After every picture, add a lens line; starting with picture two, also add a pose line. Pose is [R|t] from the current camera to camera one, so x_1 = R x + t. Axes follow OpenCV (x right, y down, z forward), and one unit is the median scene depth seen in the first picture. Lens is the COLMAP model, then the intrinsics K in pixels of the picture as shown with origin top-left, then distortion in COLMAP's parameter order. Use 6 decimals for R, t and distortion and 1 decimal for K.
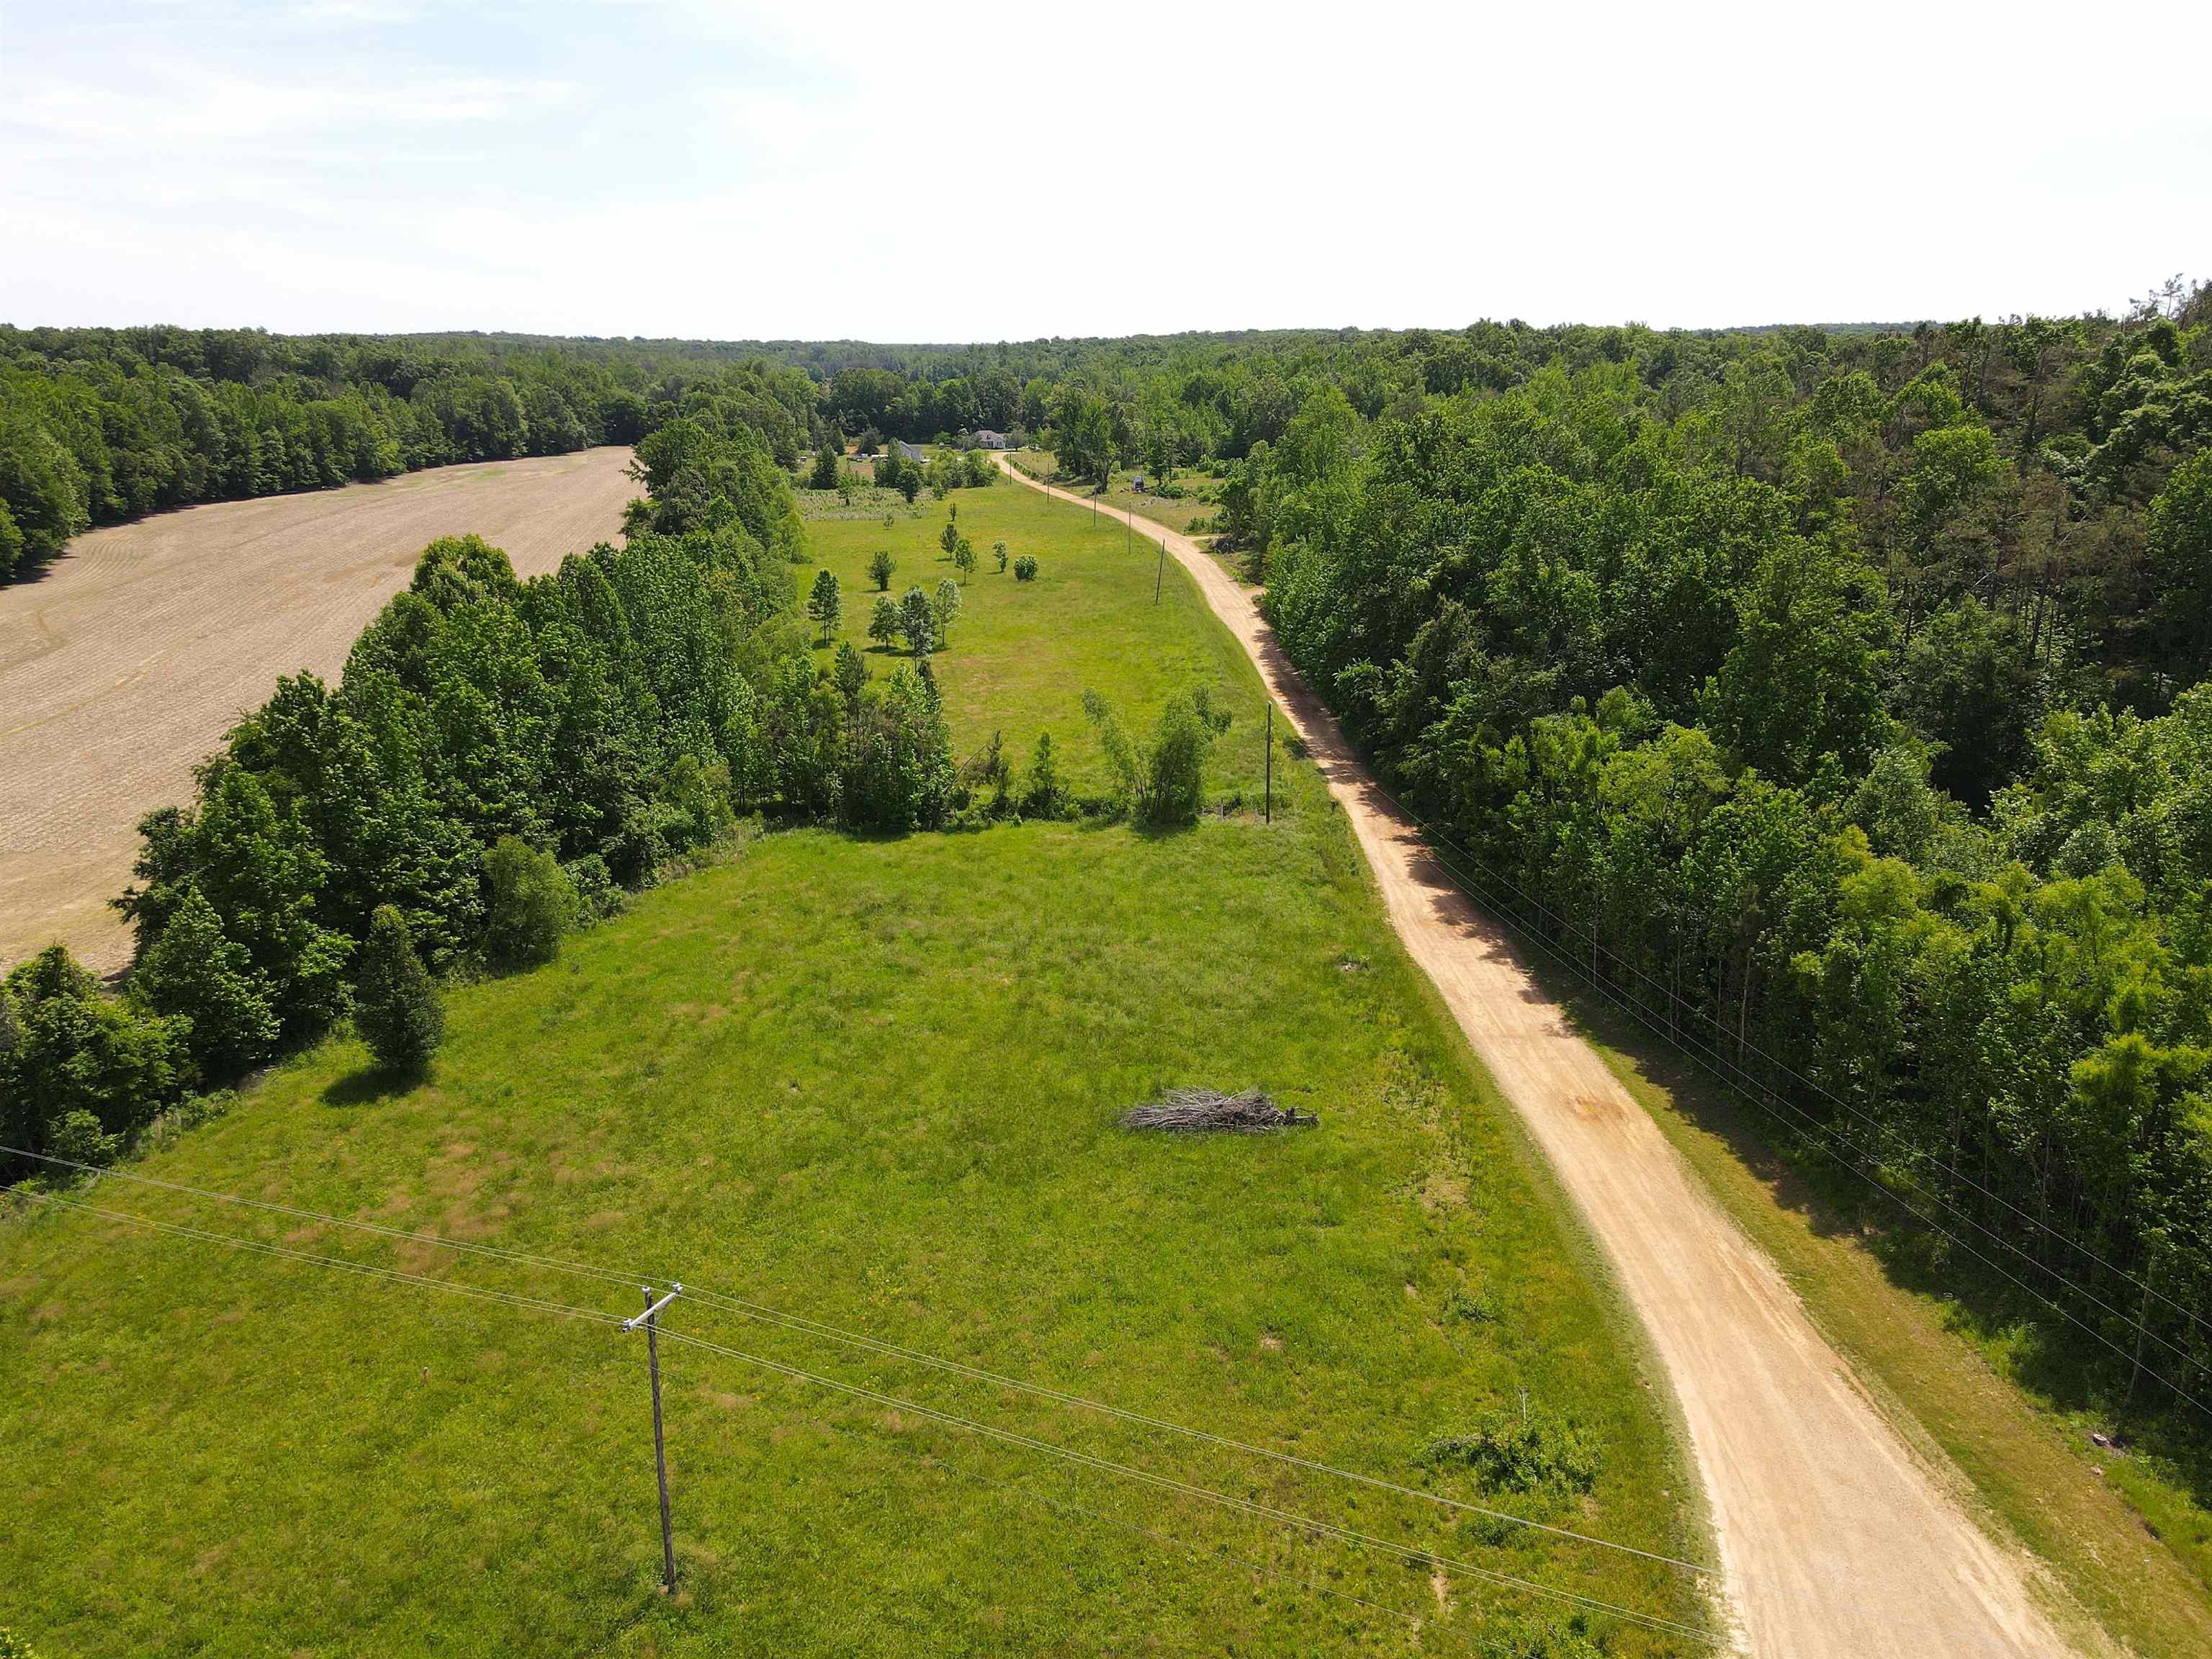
lens RADIAL K [[1649.1, 0, 1106.0], [0, 1649.1, 829.5], [0, 0, 1]] dist [-0.001830, 0.058671]
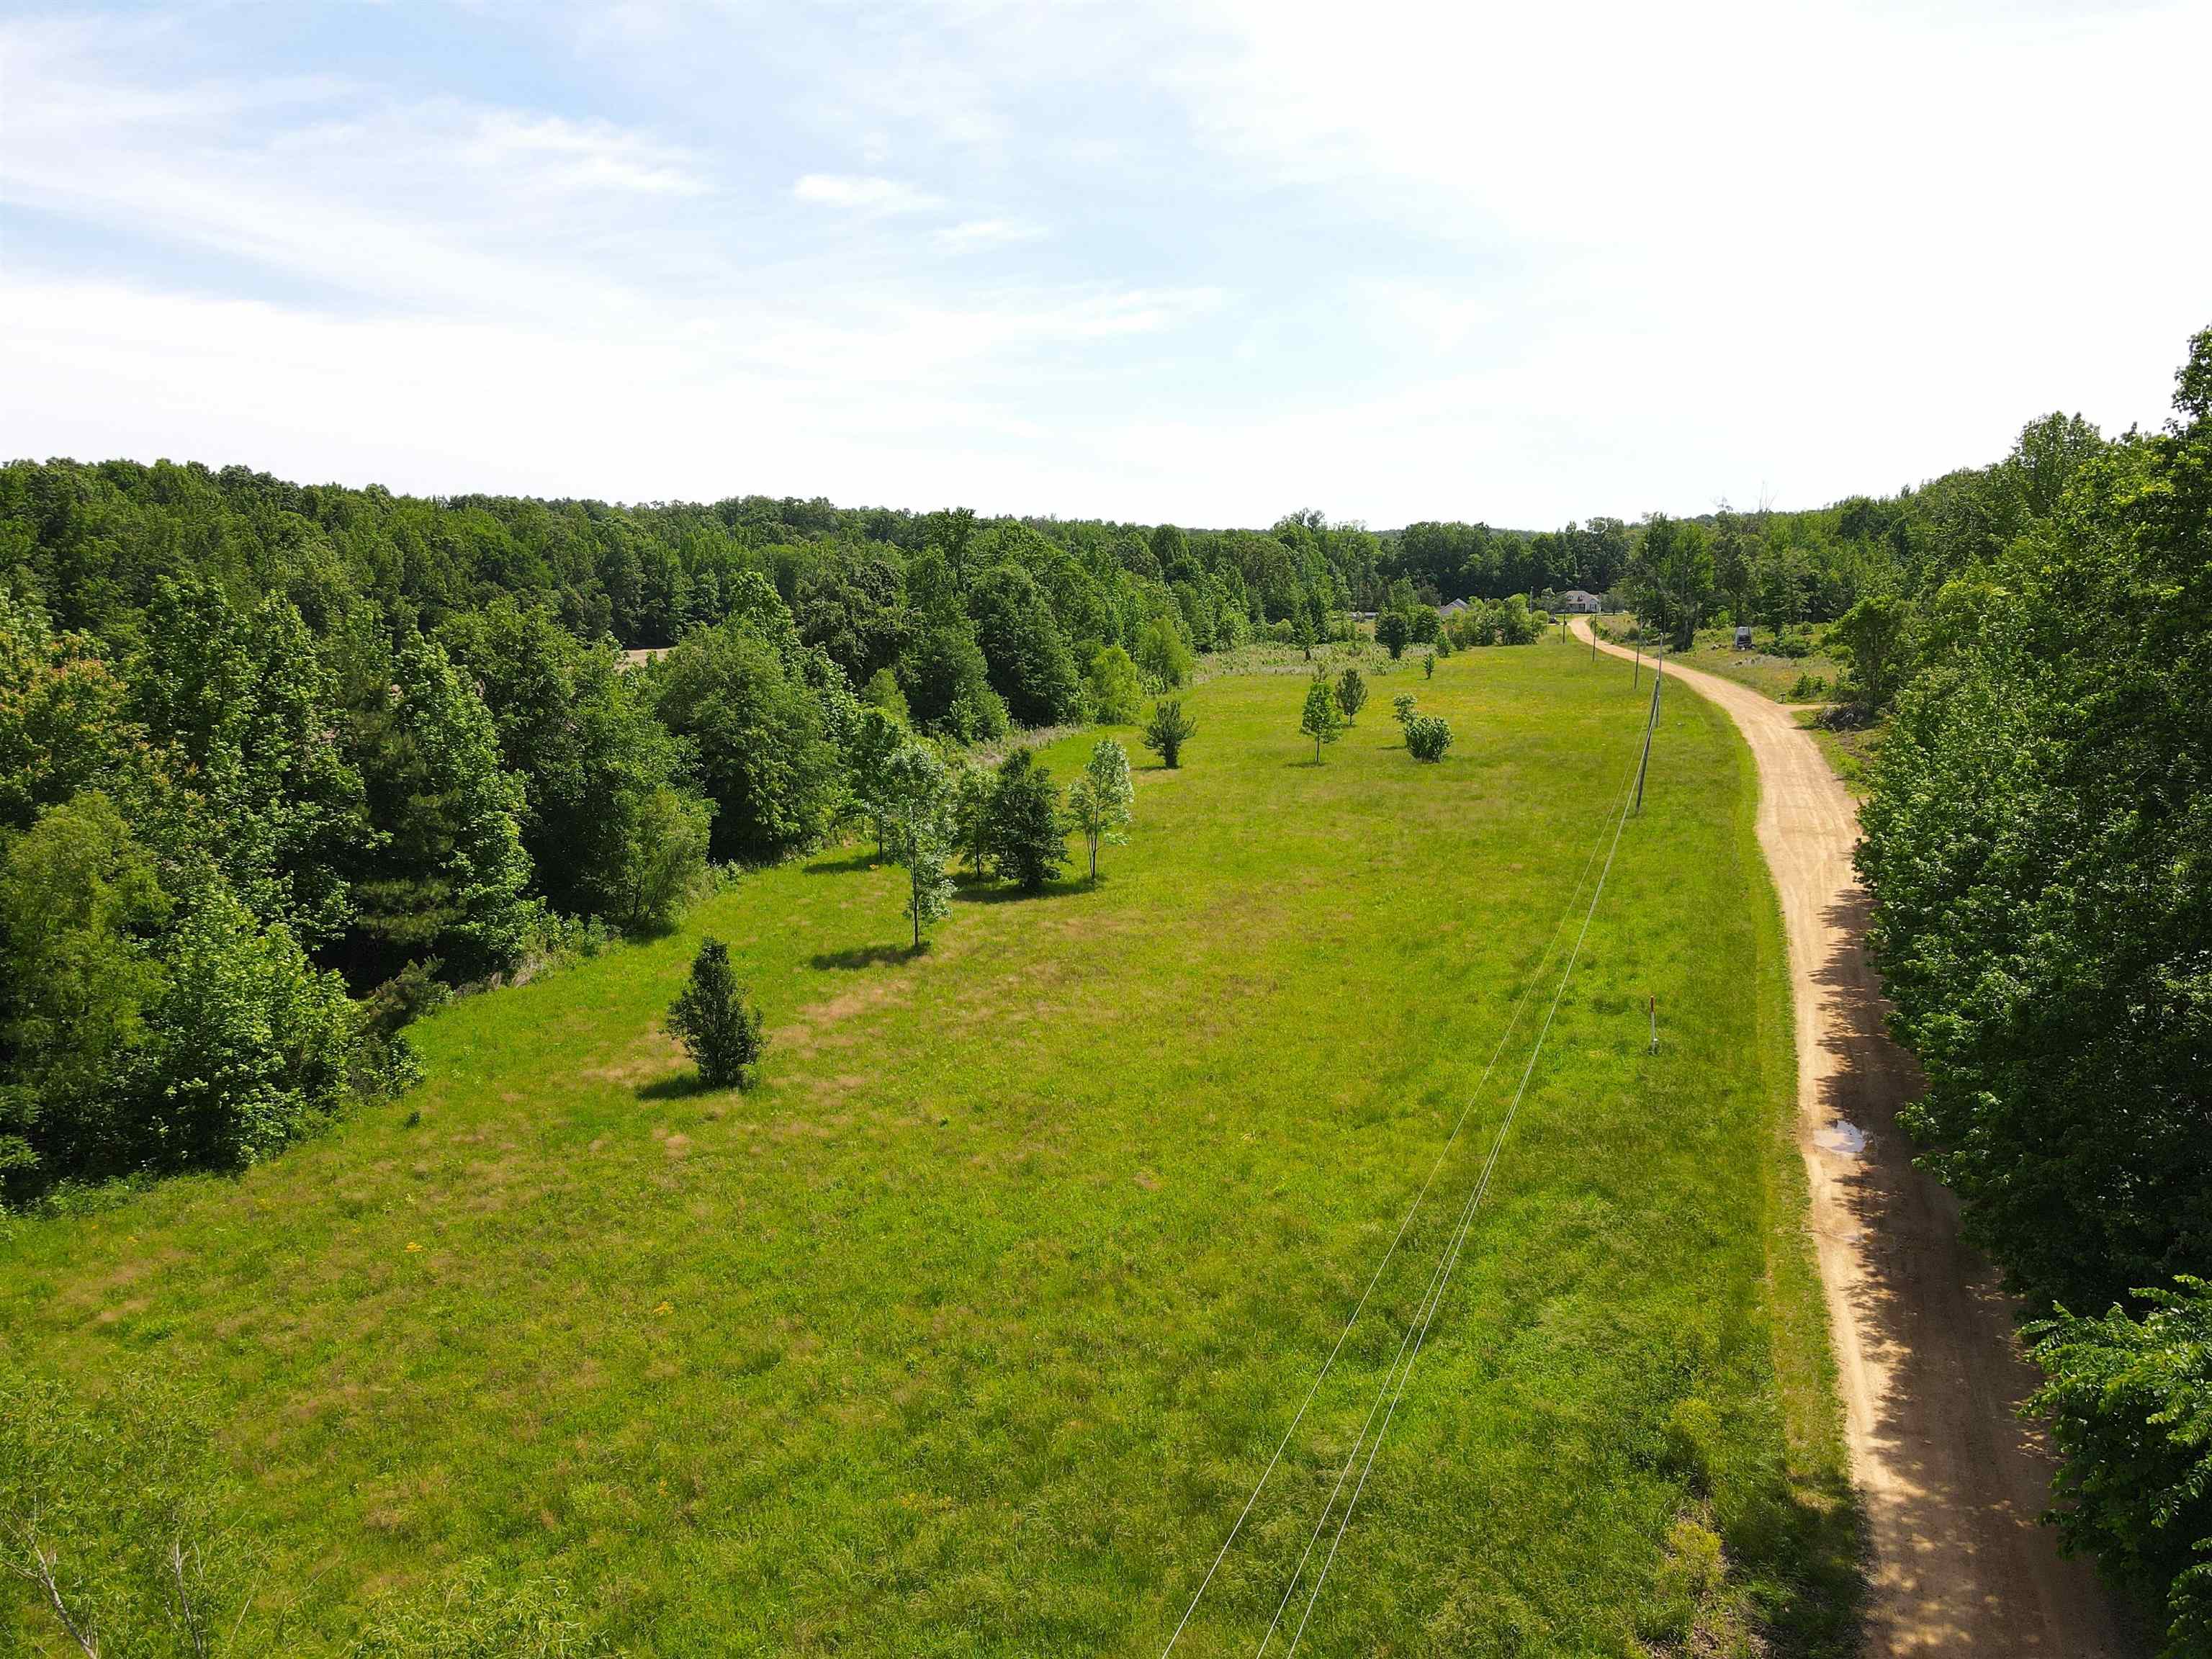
lens RADIAL K [[1649.1, 0, 1106.0], [0, 1649.1, 829.5], [0, 0, 1]] dist [-0.001830, 0.058671]
pose [[0.922803, 0.054530, -0.381393, 0.043078], [-0.098586, 0.990396, -0.096933, -0.043366], [0.372445, 0.127050, 0.919317, 0.307200]]
